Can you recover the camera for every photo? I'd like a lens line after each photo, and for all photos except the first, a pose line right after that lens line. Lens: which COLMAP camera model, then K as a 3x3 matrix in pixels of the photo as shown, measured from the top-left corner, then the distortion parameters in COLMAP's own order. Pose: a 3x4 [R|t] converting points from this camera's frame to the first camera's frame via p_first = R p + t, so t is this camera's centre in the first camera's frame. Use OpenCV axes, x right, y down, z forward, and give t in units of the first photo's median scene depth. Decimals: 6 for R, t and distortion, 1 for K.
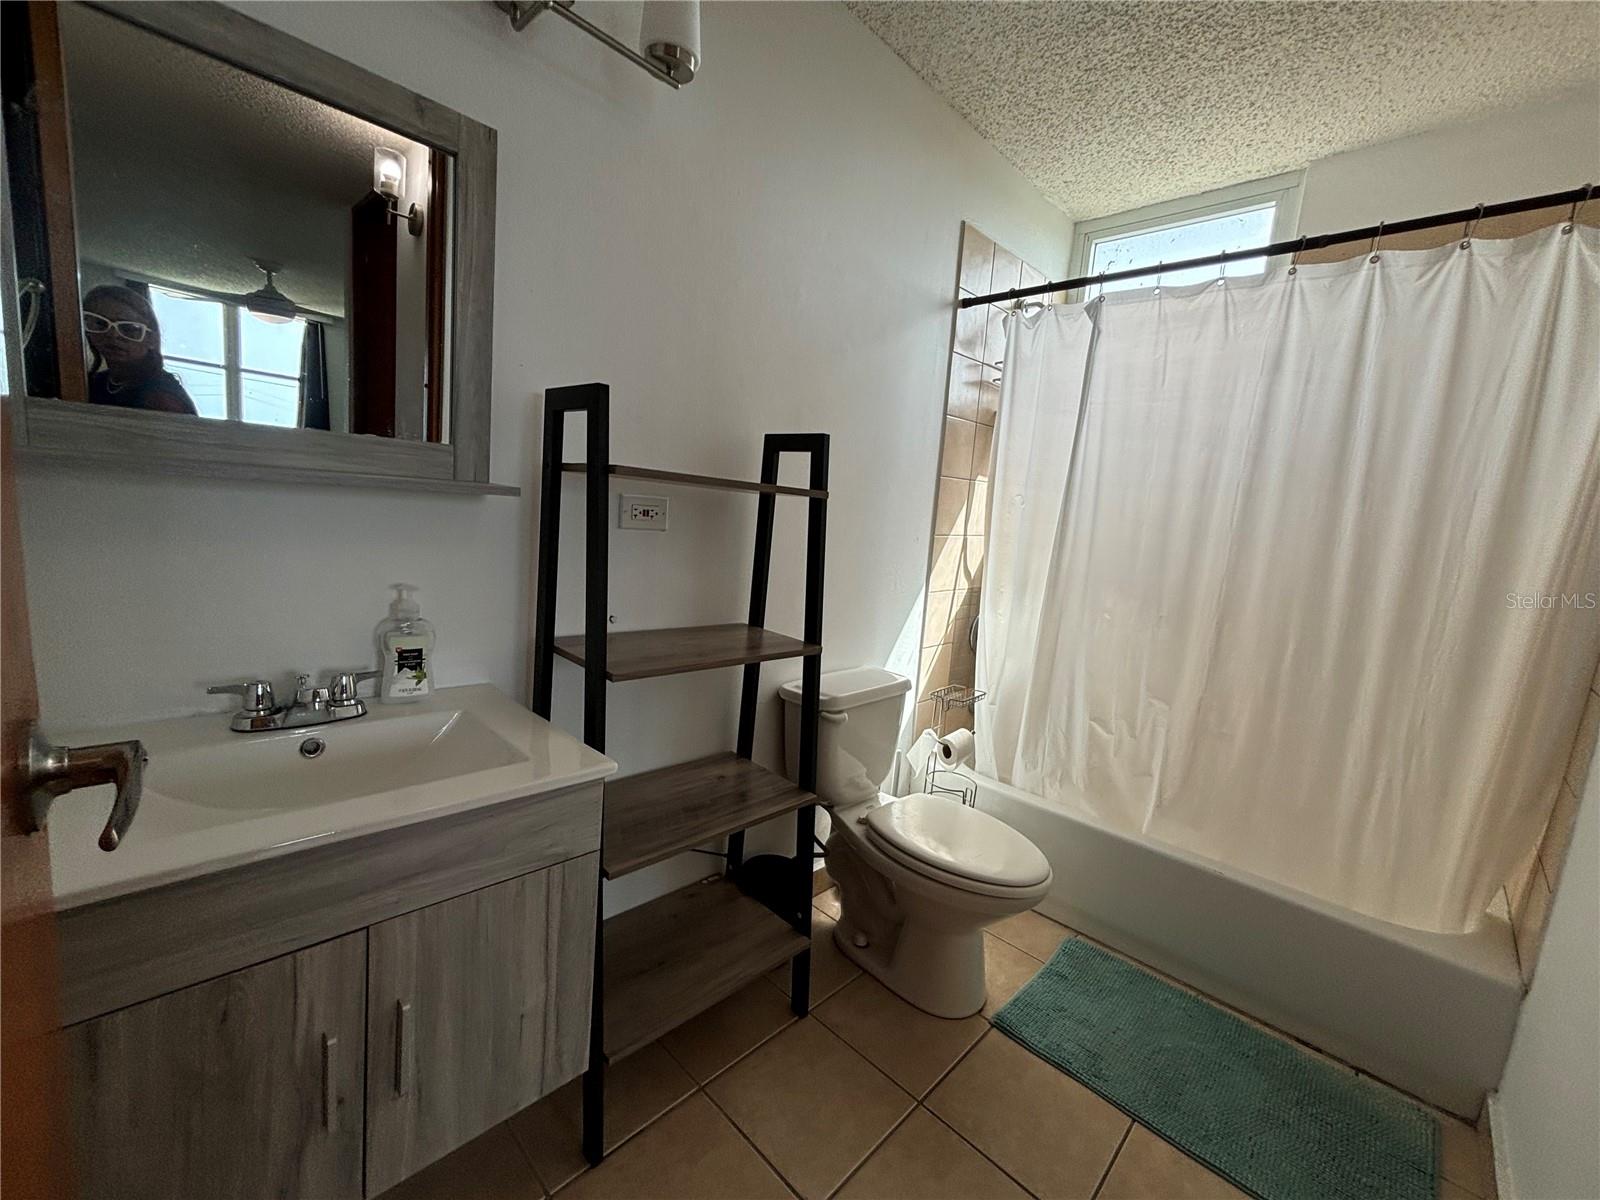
lens RADIAL K [[648.7, 0, 800.0], [0, 648.7, 600.0], [0, 0, 1]] dist [0.002078, 0.000410]
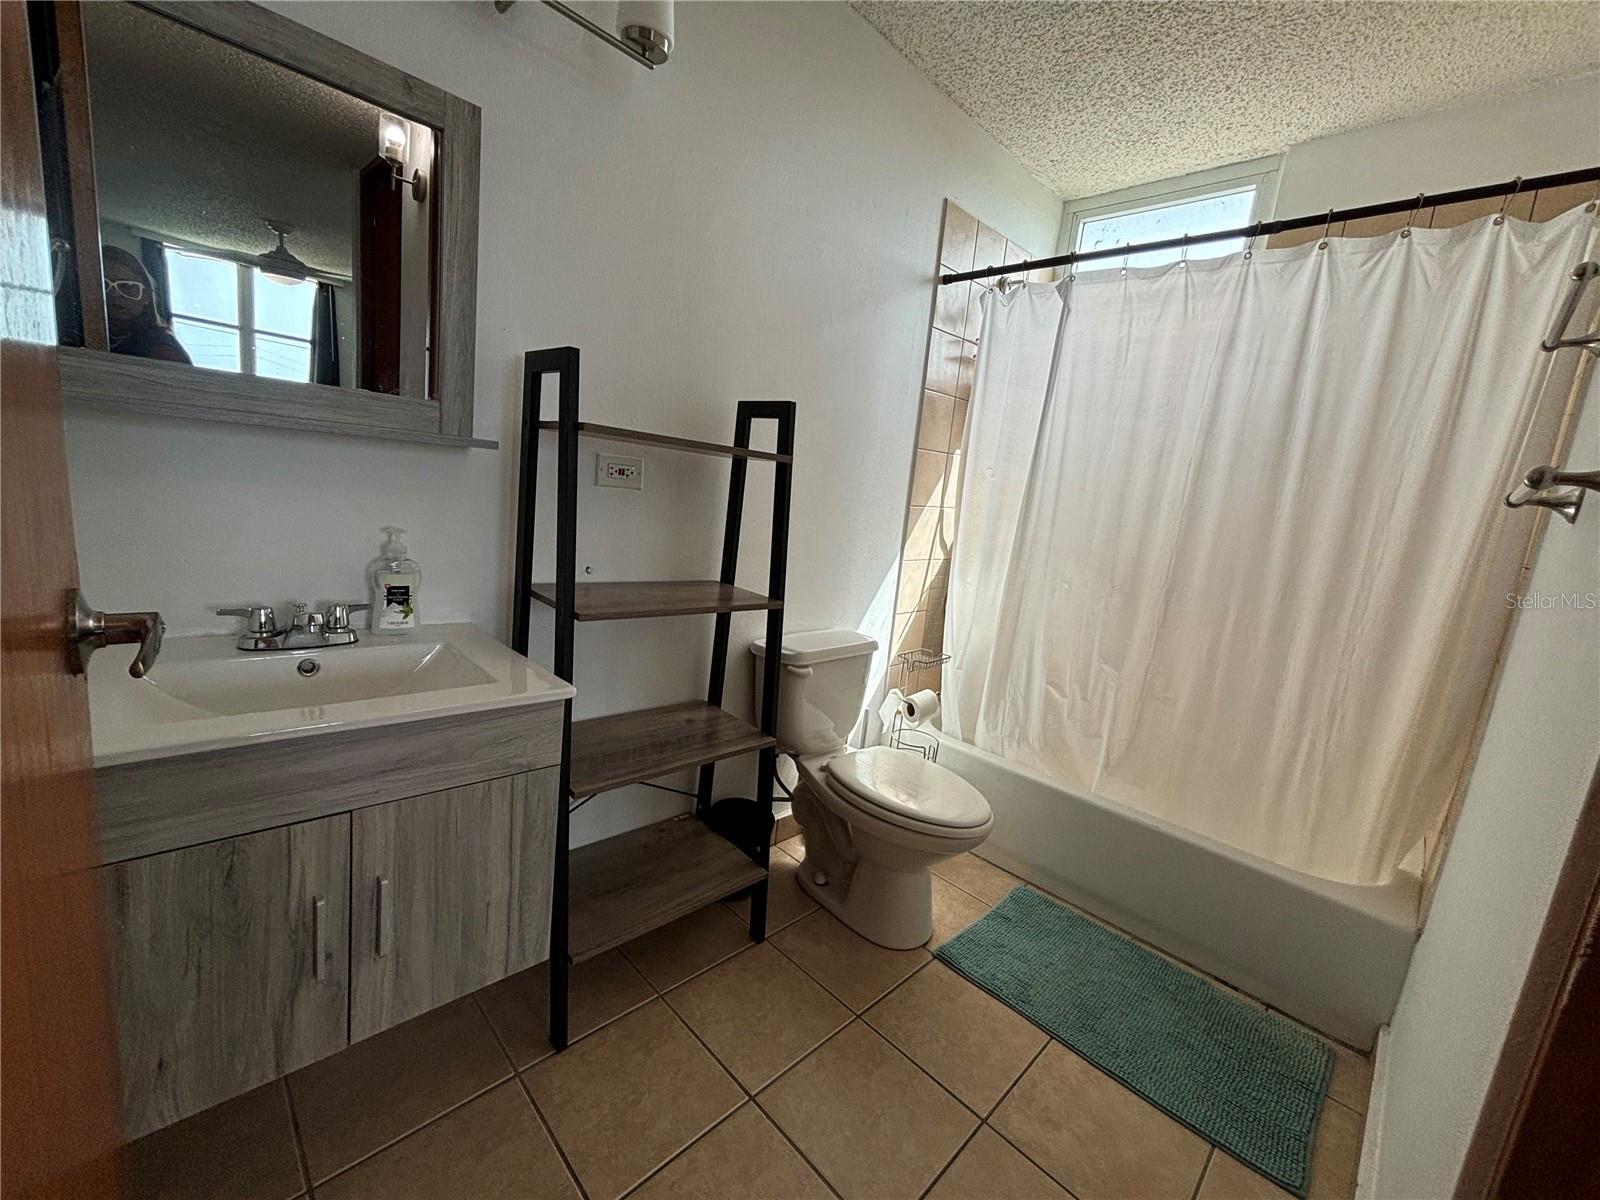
lens RADIAL K [[649.2, 0, 799.8], [0, 649.2, 599.2], [0, 0, 1]] dist [0.002091, 0.000482]
pose [[0.999519, 0.028147, -0.013043, 0.068830], [-0.027695, 0.999049, 0.033669, 0.028729], [0.013978, -0.033291, 0.999348, -0.068549]]
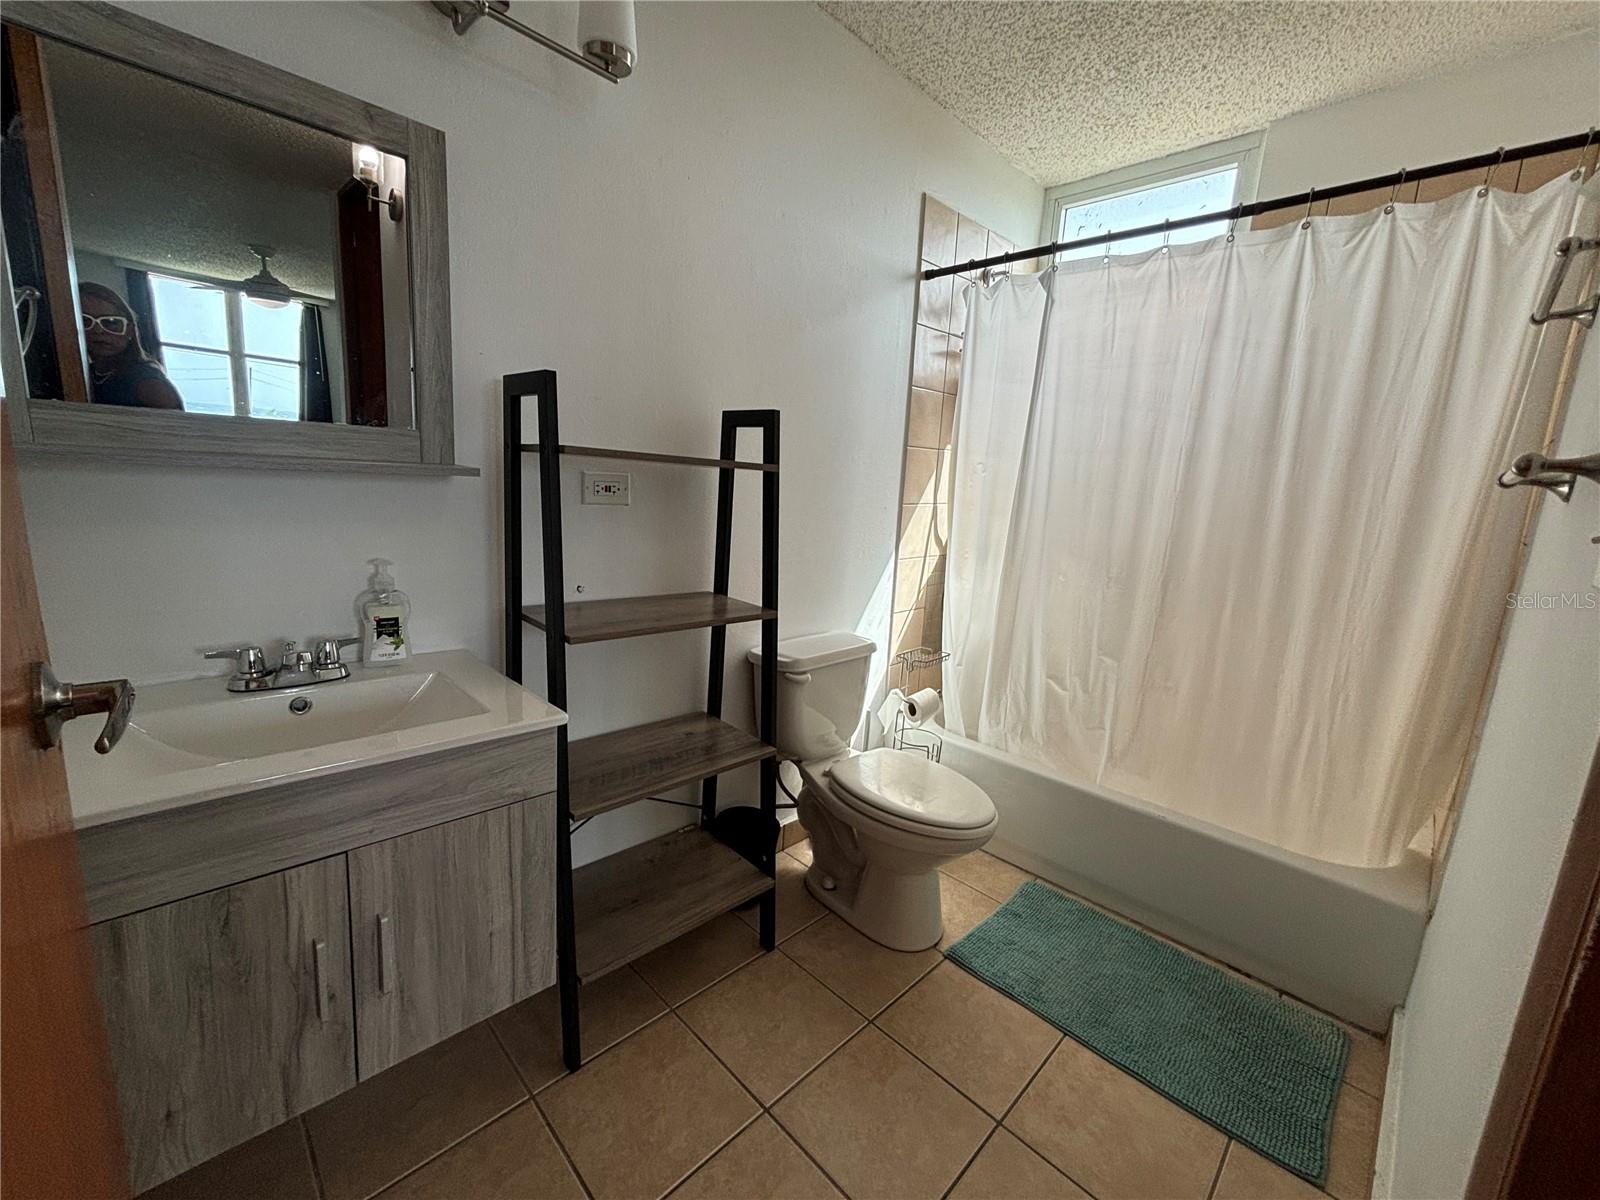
lens RADIAL K [[648.7, 0, 800.0], [0, 648.7, 600.0], [0, 0, 1]] dist [0.002078, 0.000410]
pose [[0.999656, -0.018710, -0.018405, 0.084648], [0.019485, 0.998890, 0.042874, 0.008035], [0.017582, -0.043218, 0.998911, -0.062668]]
